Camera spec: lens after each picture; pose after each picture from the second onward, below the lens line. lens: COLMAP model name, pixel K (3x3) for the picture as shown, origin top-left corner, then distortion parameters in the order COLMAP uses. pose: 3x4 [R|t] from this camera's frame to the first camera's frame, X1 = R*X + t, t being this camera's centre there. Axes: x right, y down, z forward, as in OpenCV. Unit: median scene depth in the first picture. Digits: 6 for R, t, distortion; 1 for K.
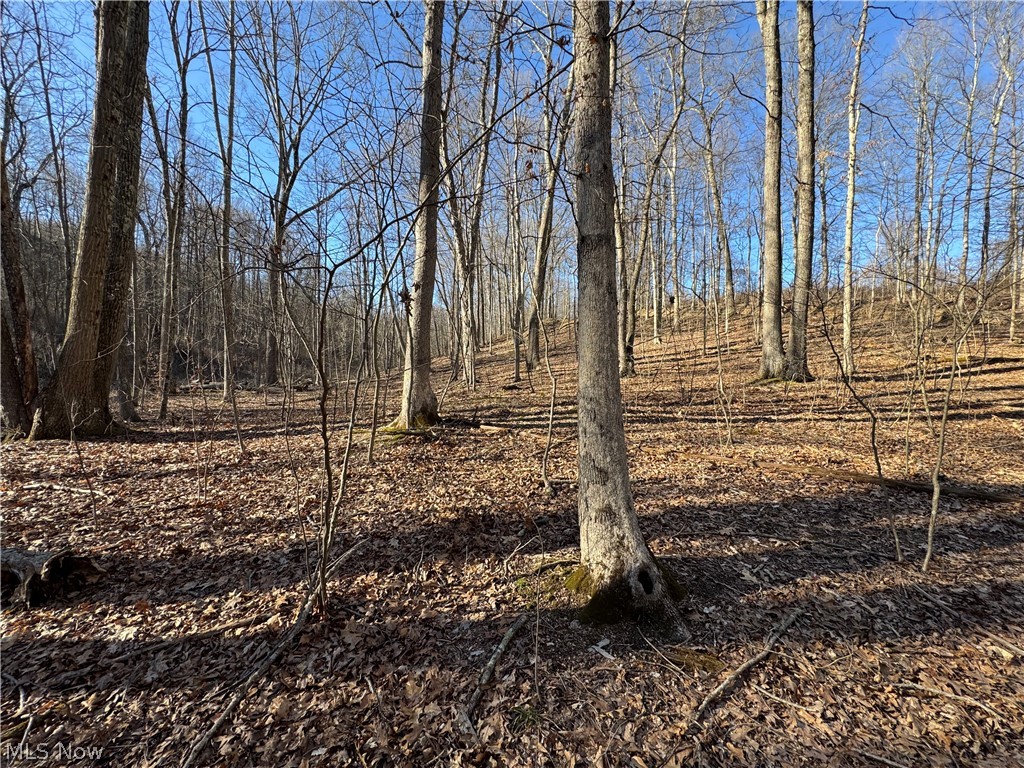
lens RADIAL K [[415.1, 0, 512.0], [0, 415.1, 384.0], [0, 0, 1]] dist [-0.001037, -0.000032]
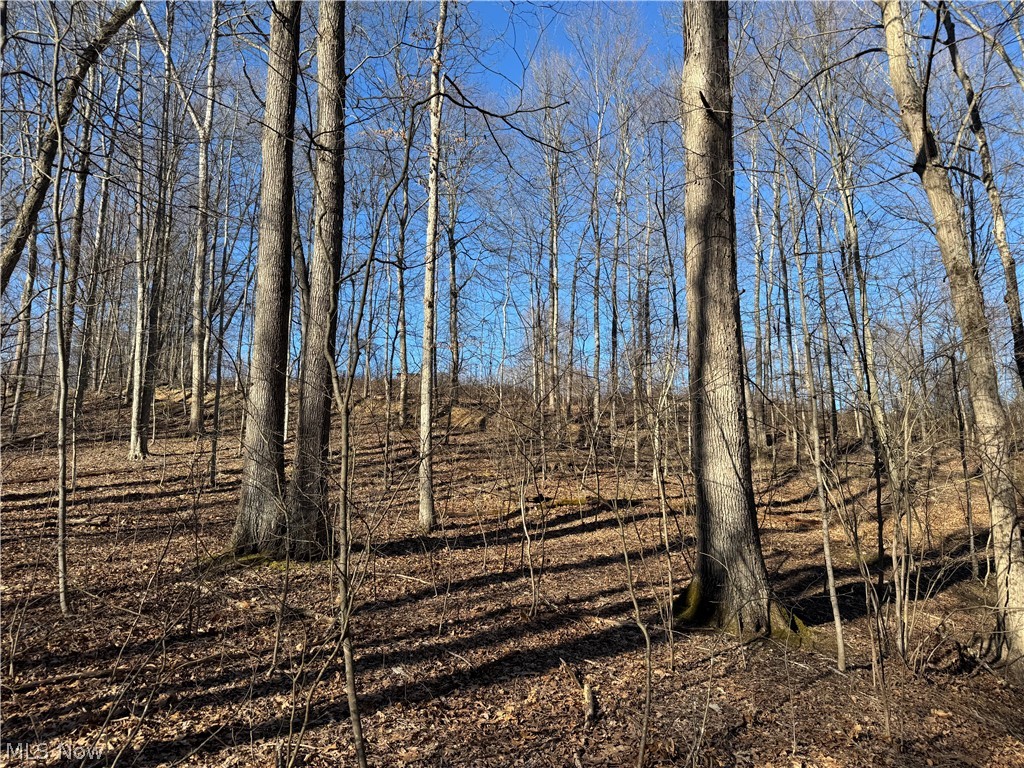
lens RADIAL K [[748.2, 0, 512.0], [0, 748.2, 384.0], [0, 0, 1]] dist [0.003274, 0.000311]
pose [[0.768259, 0.104556, 0.631543, 0.287130], [0.014817, 0.983402, -0.180833, -0.035401], [-0.639968, 0.148284, 0.753958, 0.189877]]
